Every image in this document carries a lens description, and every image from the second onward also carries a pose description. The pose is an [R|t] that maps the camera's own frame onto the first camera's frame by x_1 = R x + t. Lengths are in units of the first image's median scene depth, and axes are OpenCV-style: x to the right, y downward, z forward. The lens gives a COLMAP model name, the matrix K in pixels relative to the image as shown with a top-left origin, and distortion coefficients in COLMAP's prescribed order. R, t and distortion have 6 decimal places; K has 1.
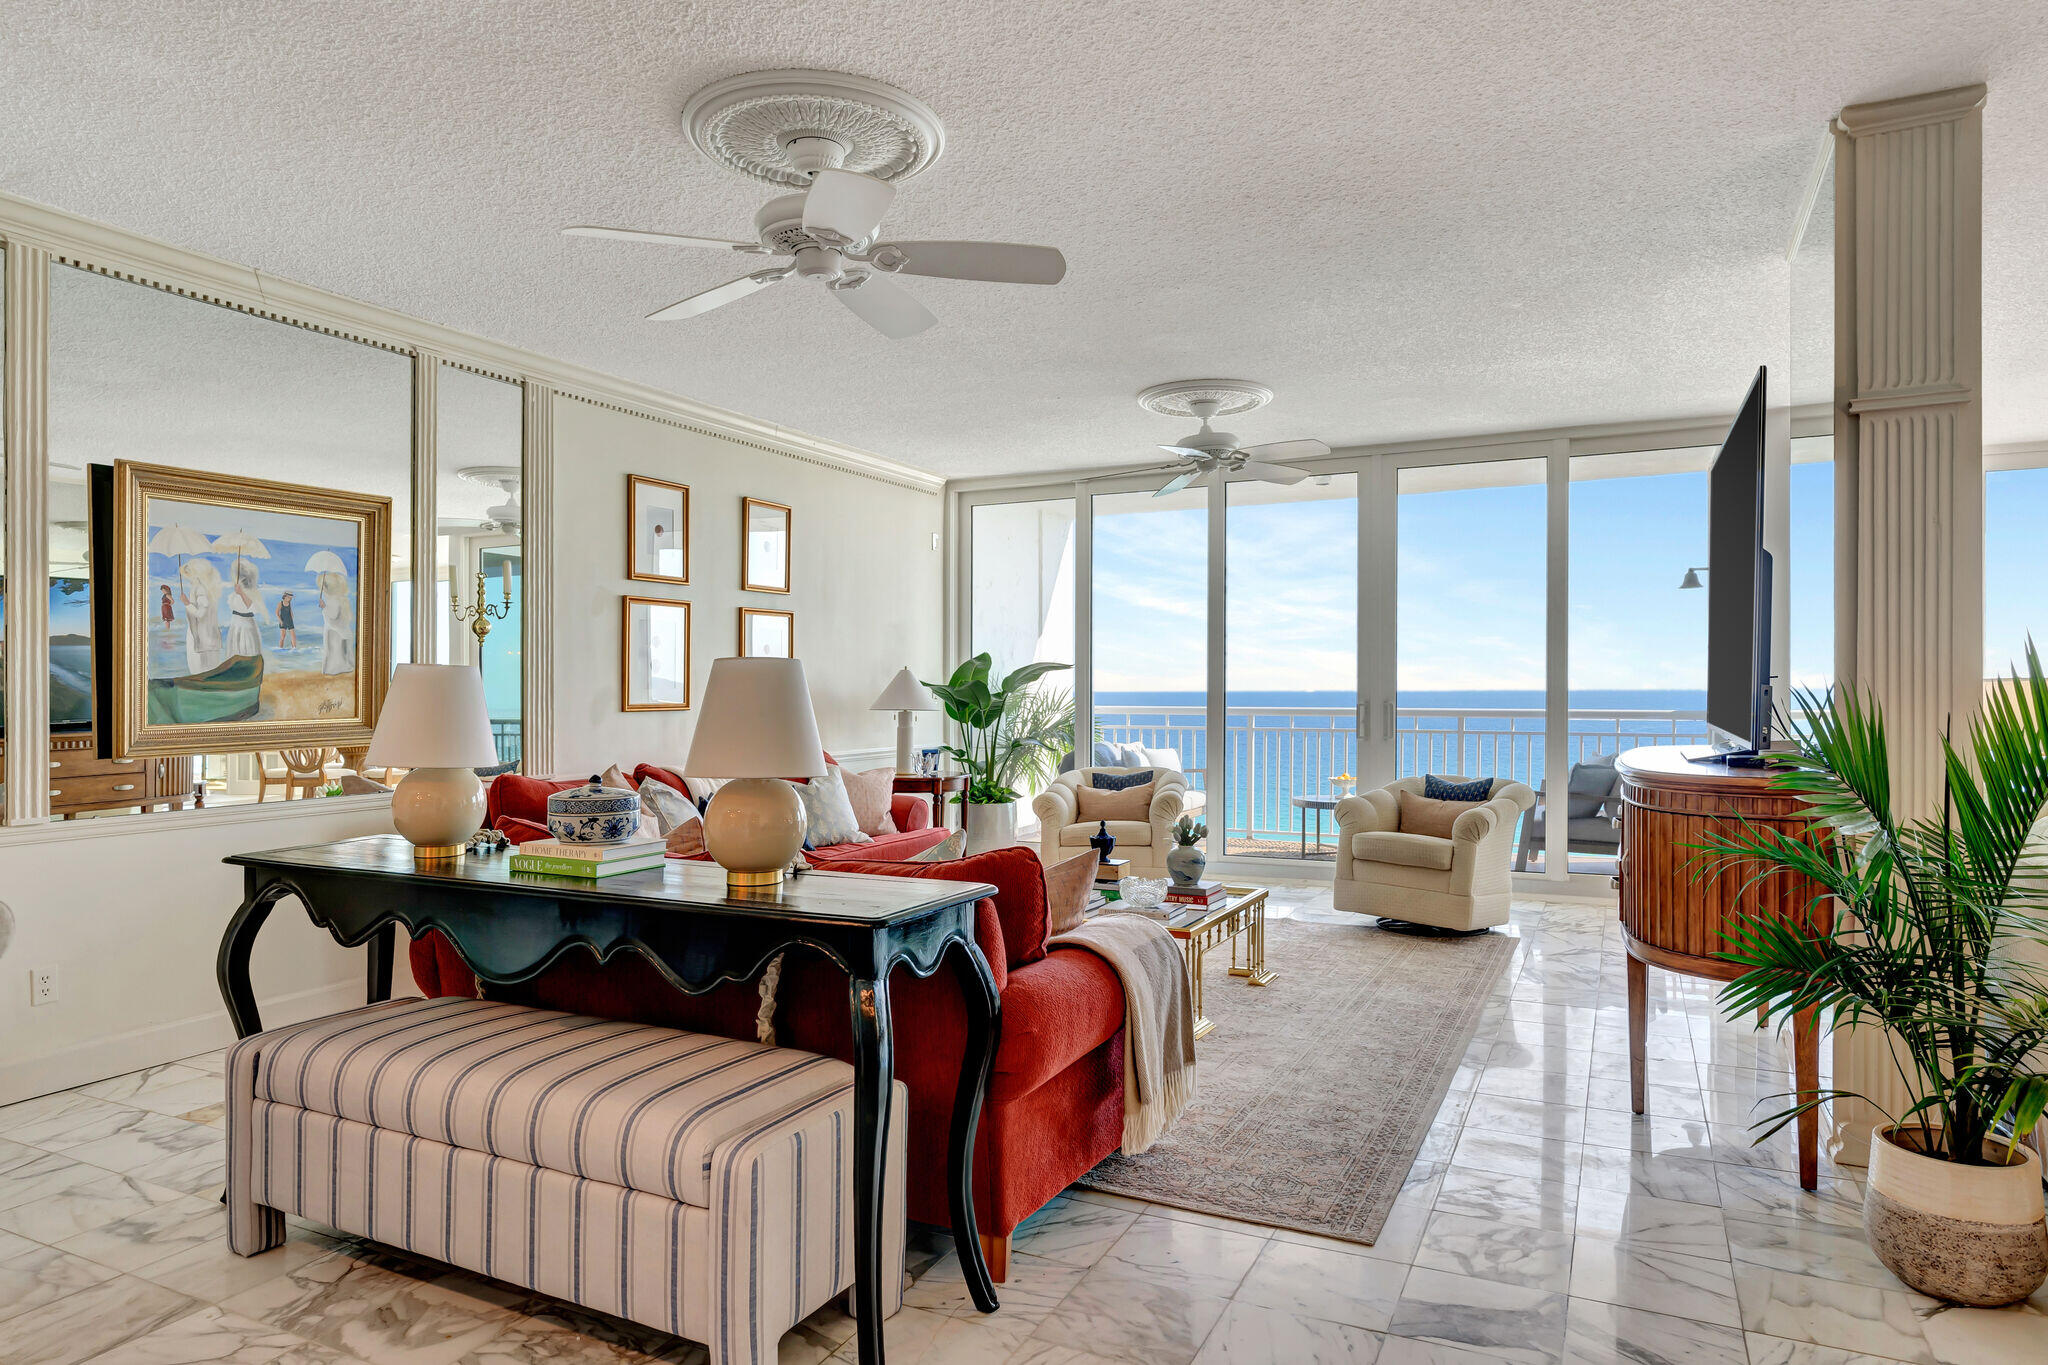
lens RADIAL K [[1233.4, 0, 998.1], [0, 1233.4, 695.3], [0, 0, 1]] dist [0.000569, 0.001332]
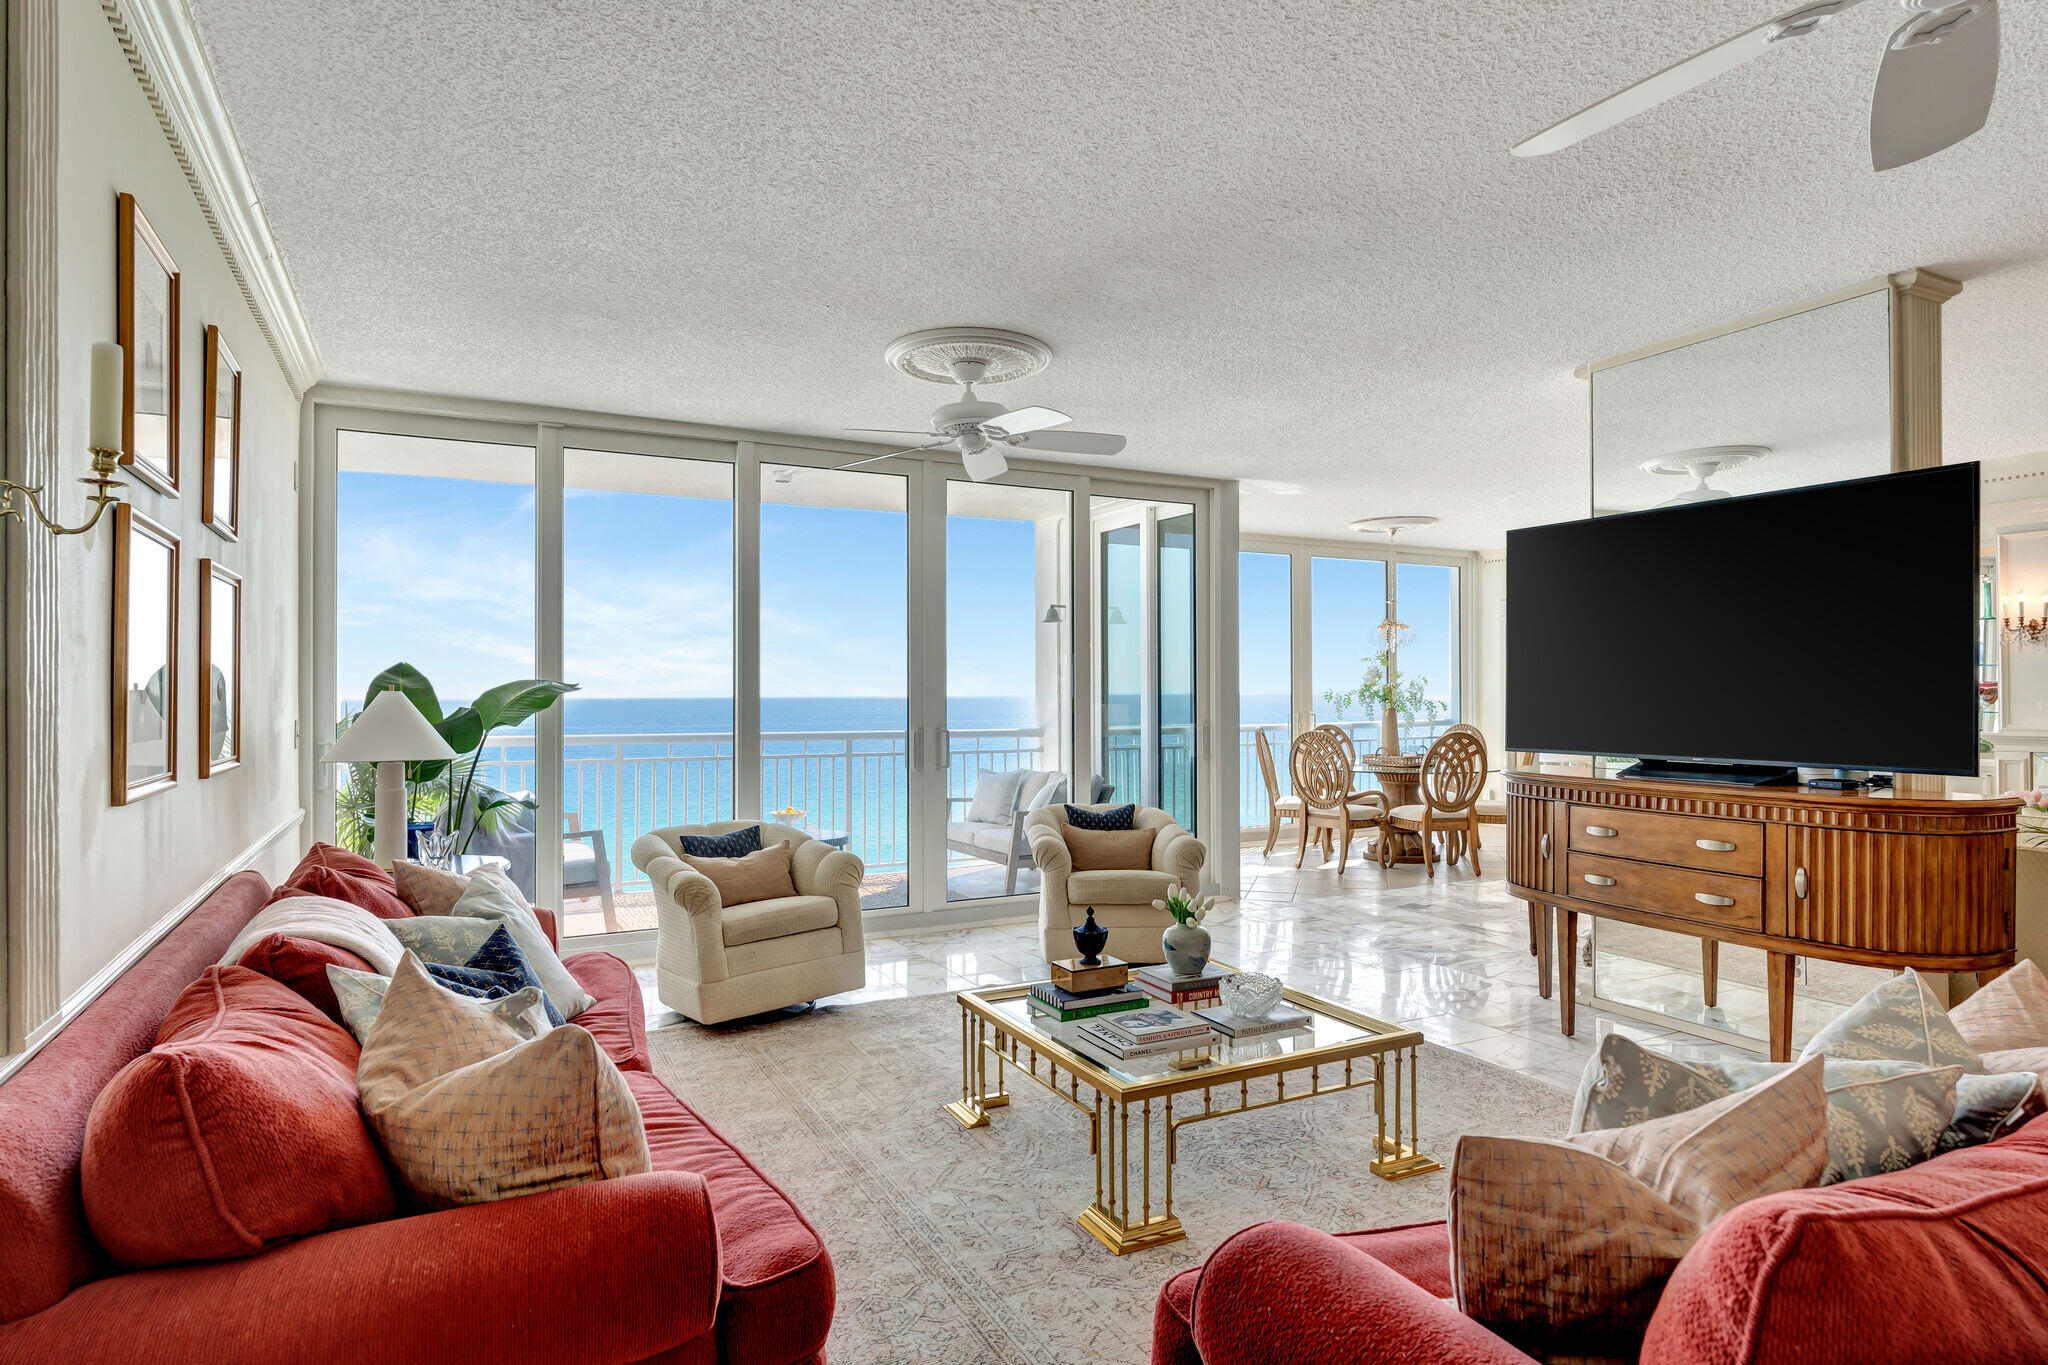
lens RADIAL K [[1123.9, 0, 1011.6], [0, 1123.9, 694.1], [0, 0, 1]] dist [-0.002899, -0.000651]
pose [[0.586430, 0.001812, 0.809998, -0.344423], [0.006119, 0.999959, -0.006666, -0.014589], [-0.809977, 0.008866, 0.586395, 0.464964]]
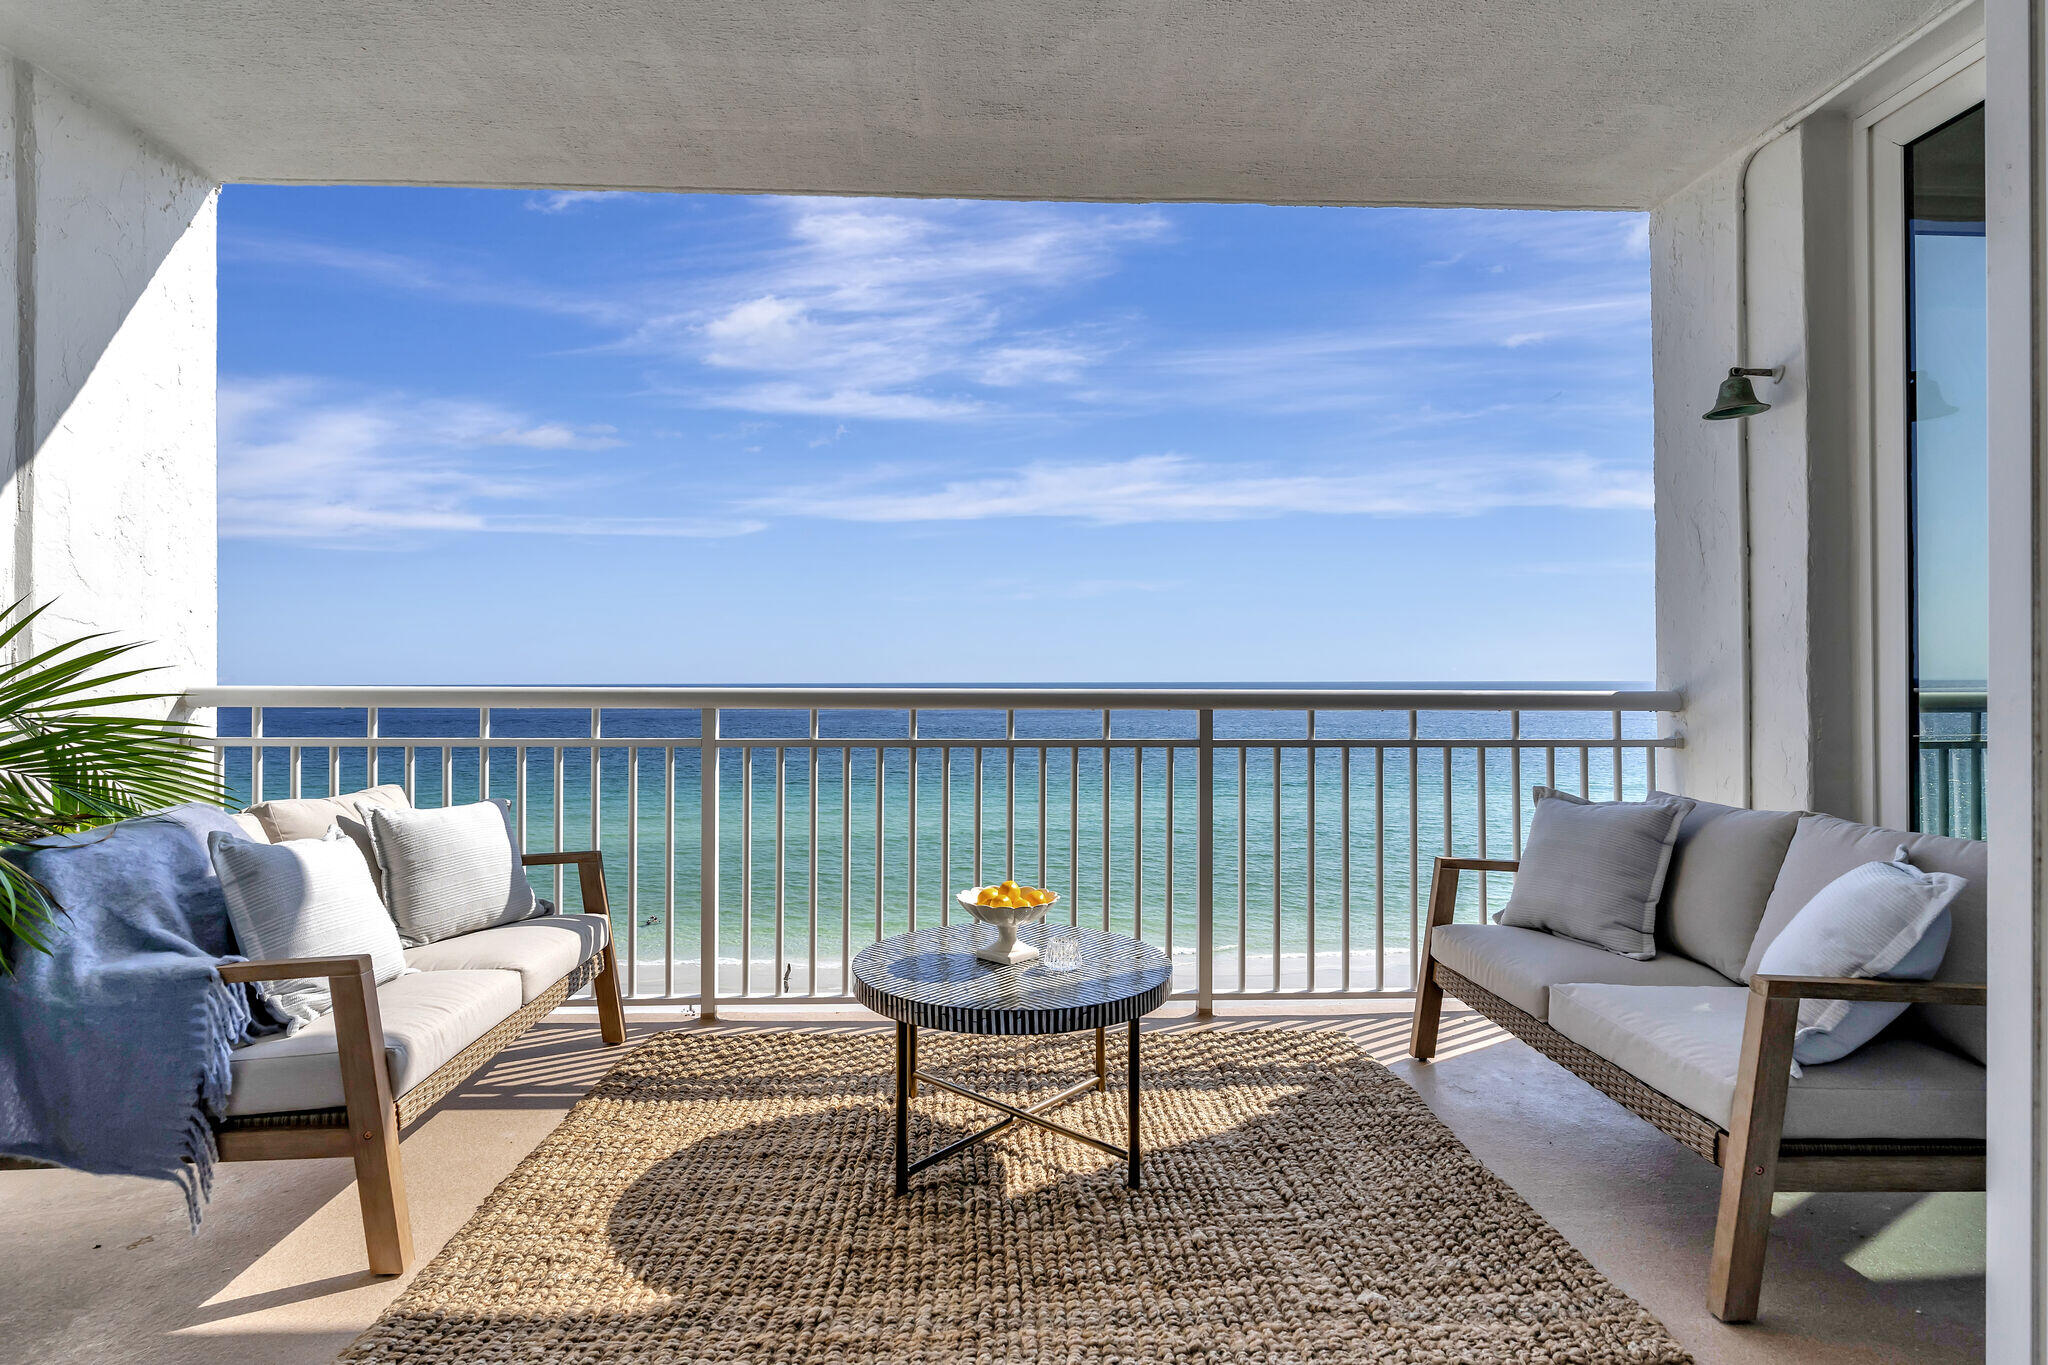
lens RADIAL K [[968.4, 0, 1022.8], [0, 968.4, 673.2], [0, 0, 1]] dist [-0.013843, 0.007816]
pose [[0.864885, 0.008771, 0.501894, 0.183603], [-0.000725, 0.999868, -0.016224, 0.013871], [-0.501970, 0.013668, 0.864777, 0.924301]]
